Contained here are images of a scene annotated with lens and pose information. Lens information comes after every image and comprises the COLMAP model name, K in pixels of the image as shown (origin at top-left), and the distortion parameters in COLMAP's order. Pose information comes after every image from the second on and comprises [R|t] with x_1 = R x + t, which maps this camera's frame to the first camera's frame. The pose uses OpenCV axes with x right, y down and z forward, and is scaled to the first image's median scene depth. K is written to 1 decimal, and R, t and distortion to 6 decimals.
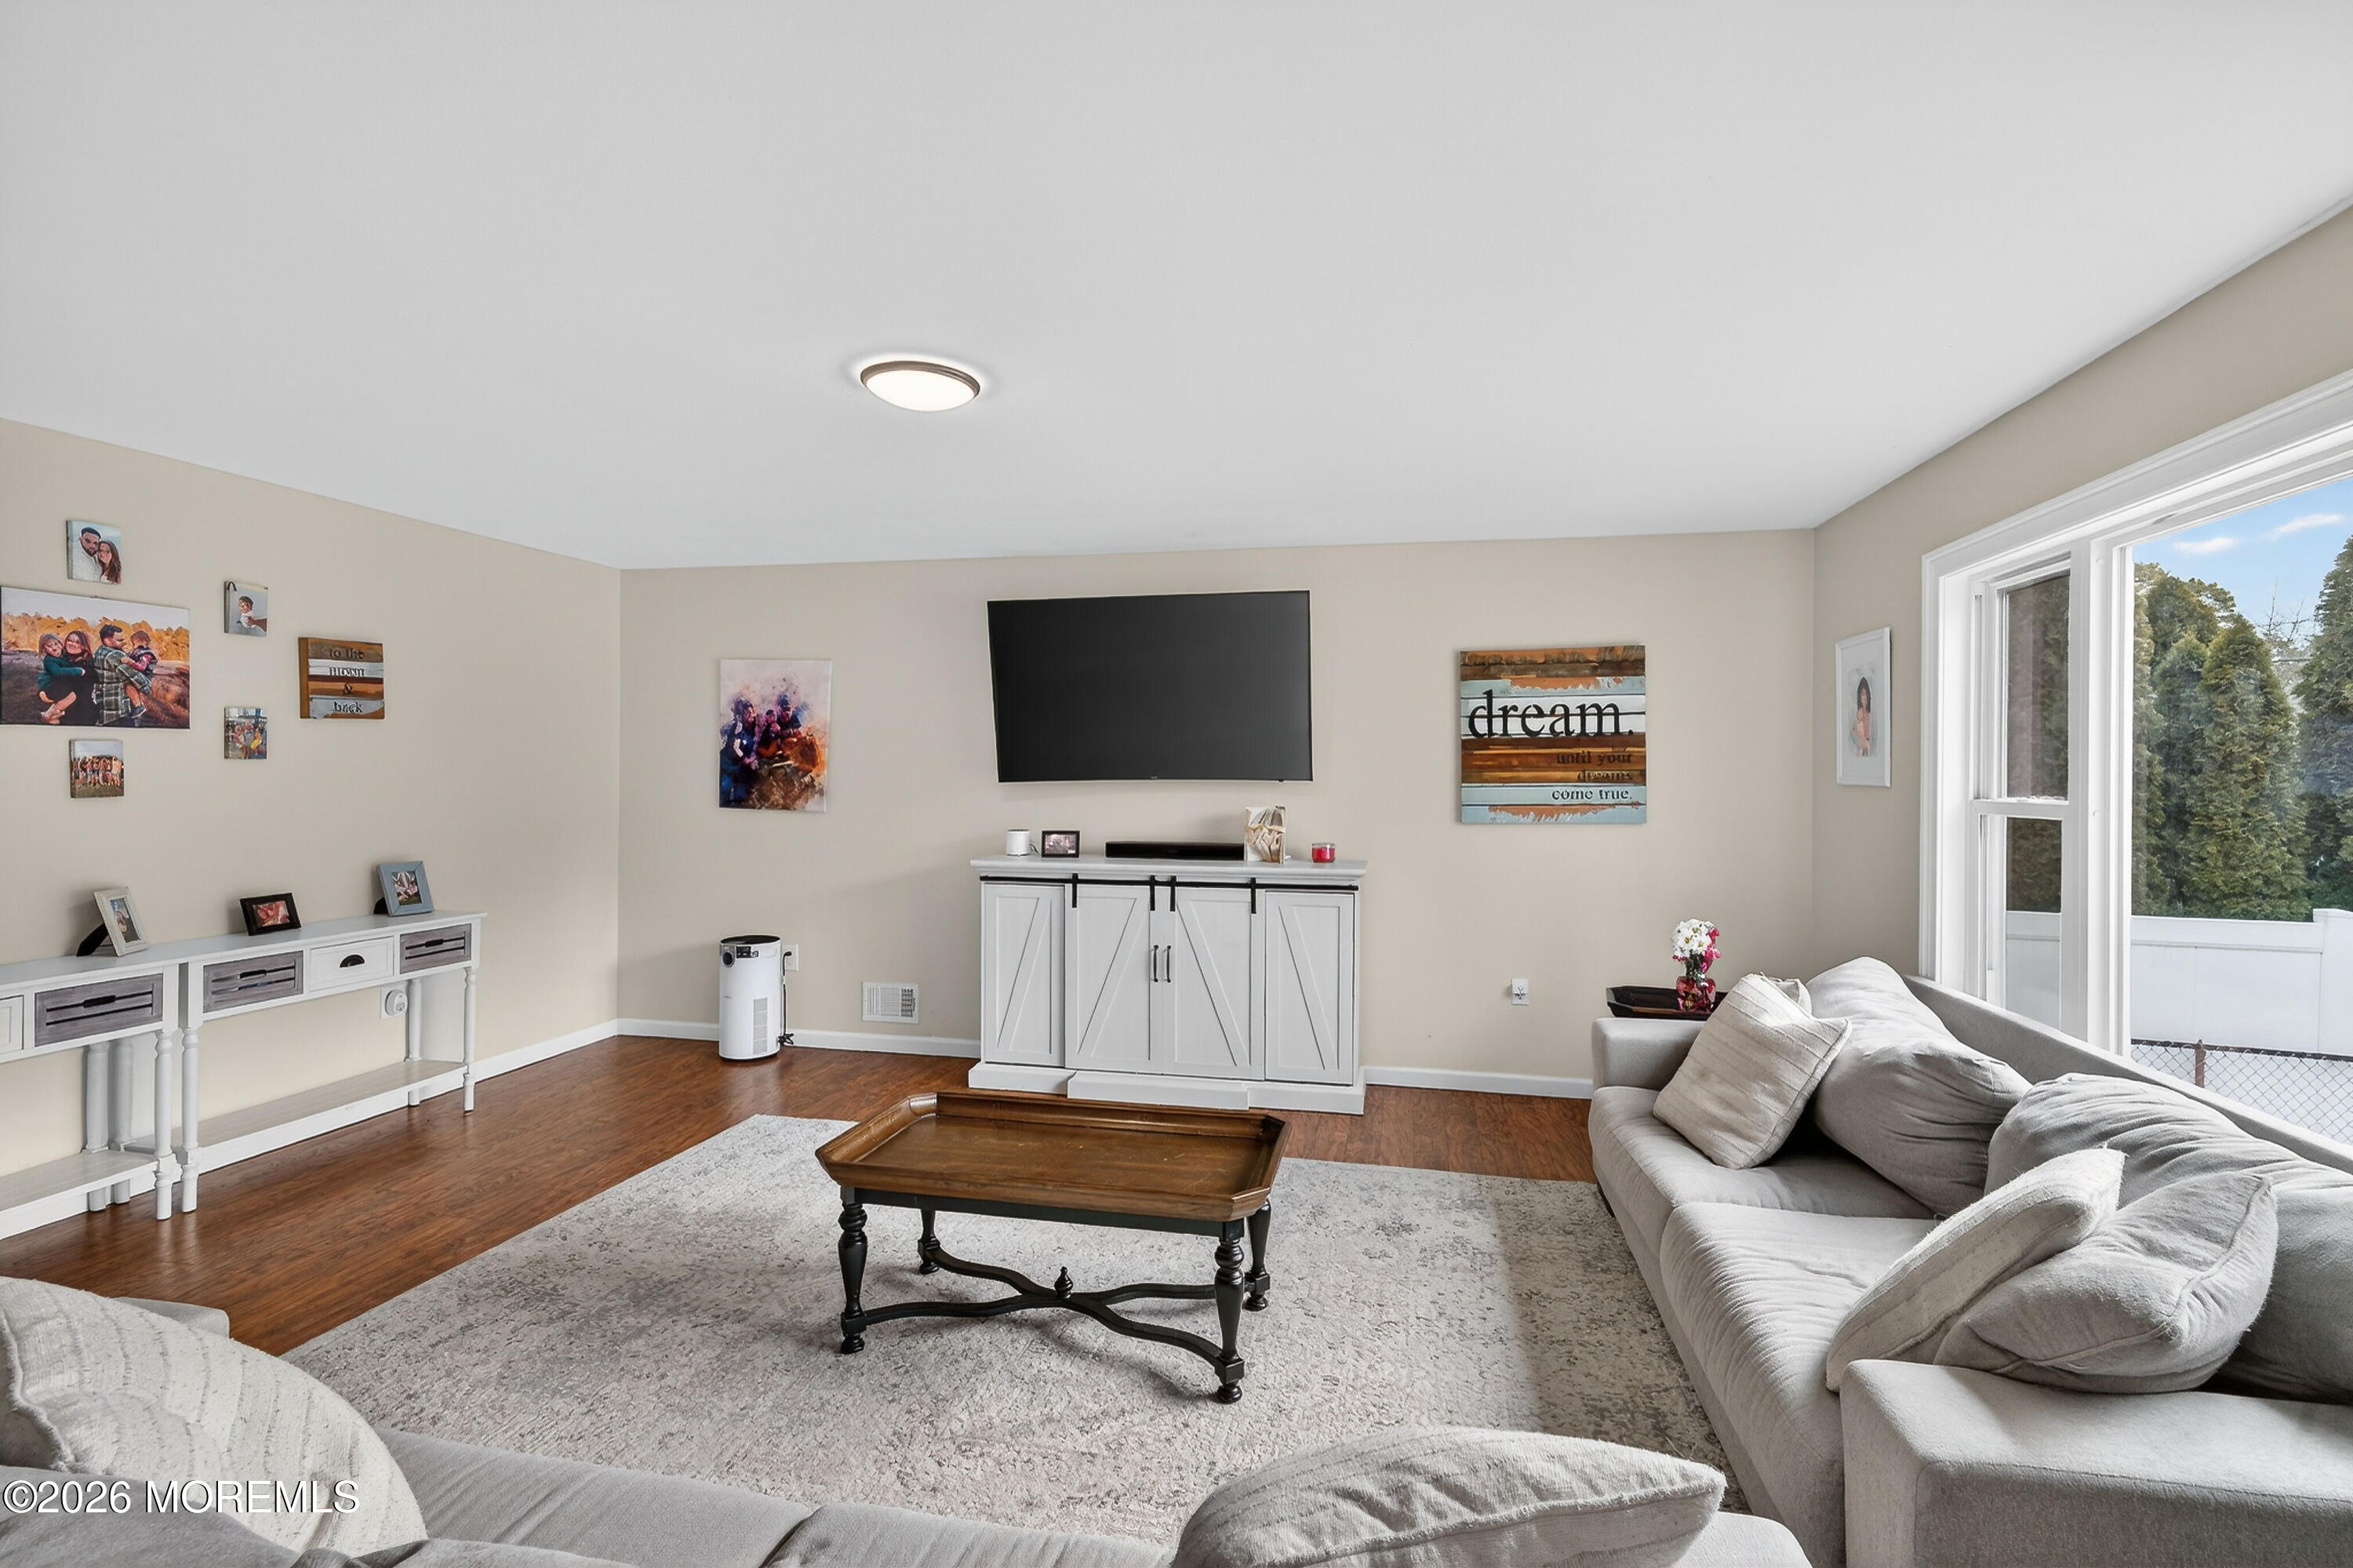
lens RADIAL K [[1089.1, 0, 1177.3], [0, 1089.1, 772.9], [0, 0, 1]] dist [0.010868, -0.007344]
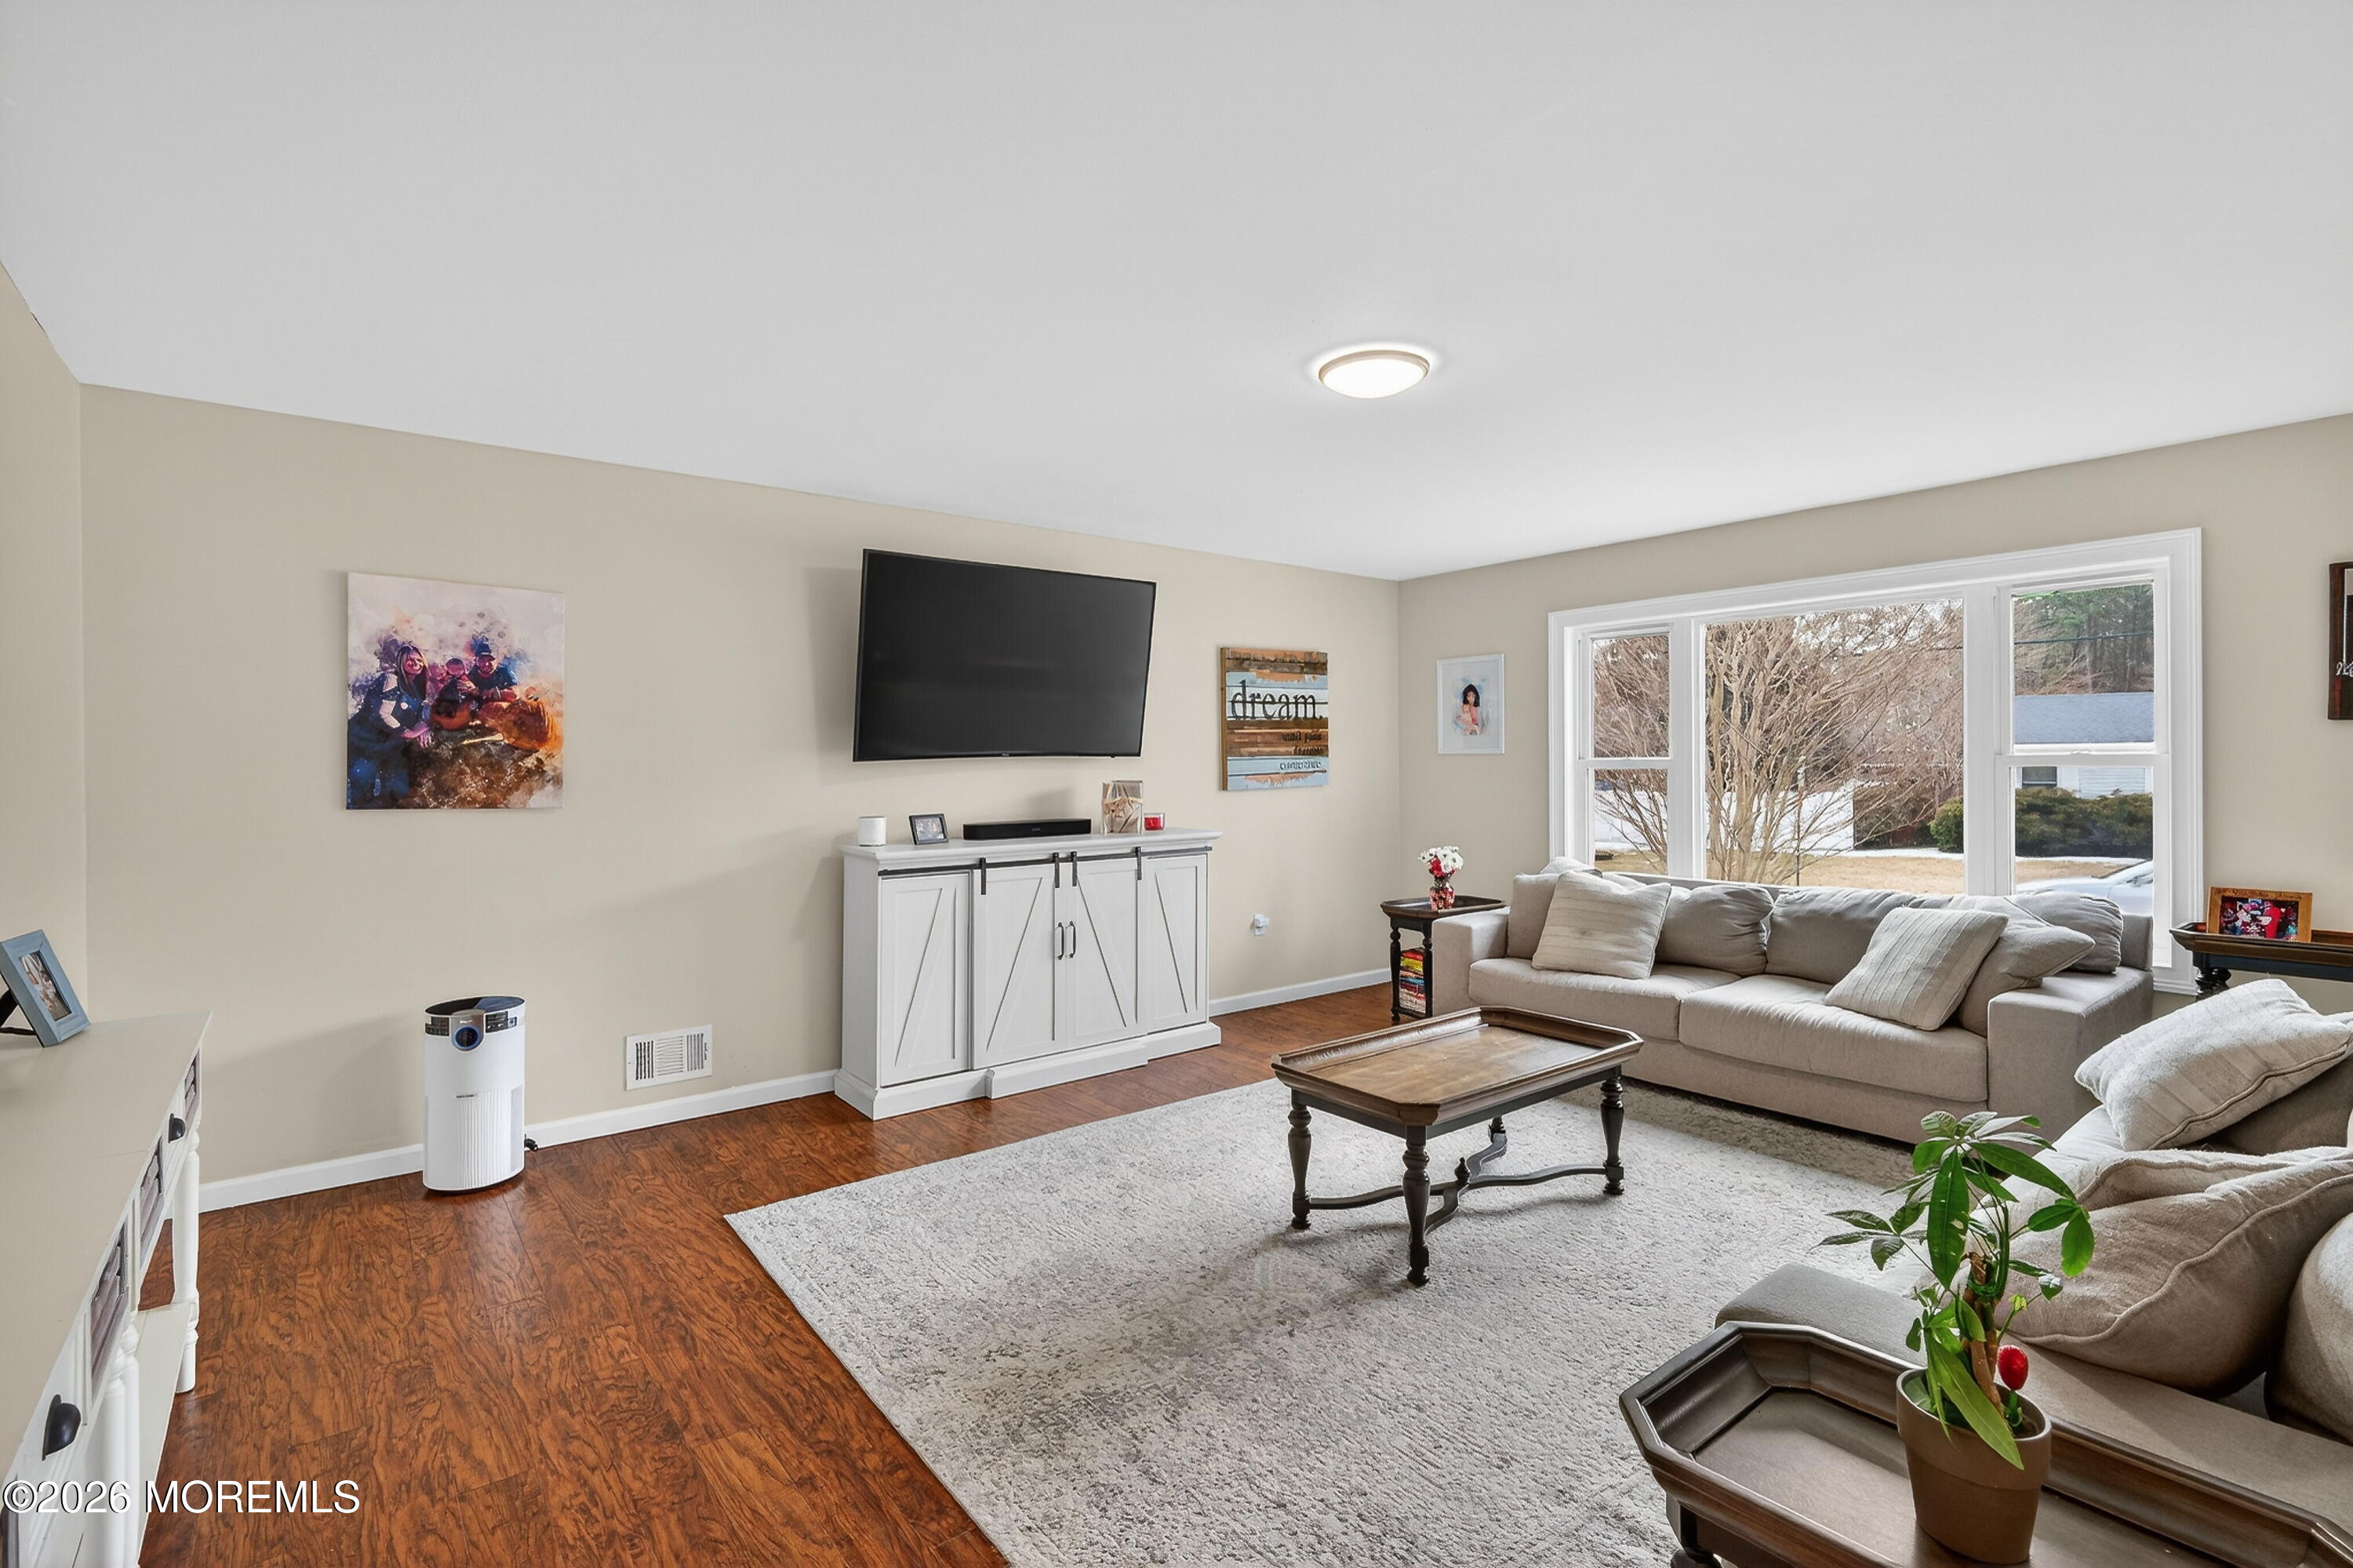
lens RADIAL K [[1089.1, 0, 1174.0], [0, 1089.1, 774.9], [0, 0, 1]] dist [0.010868, -0.007344]
pose [[0.640485, -0.020479, 0.767698, -0.708432], [0.012193, 0.999790, 0.016498, 0.008531], [-0.767874, -0.001206, 0.640600, 0.283613]]
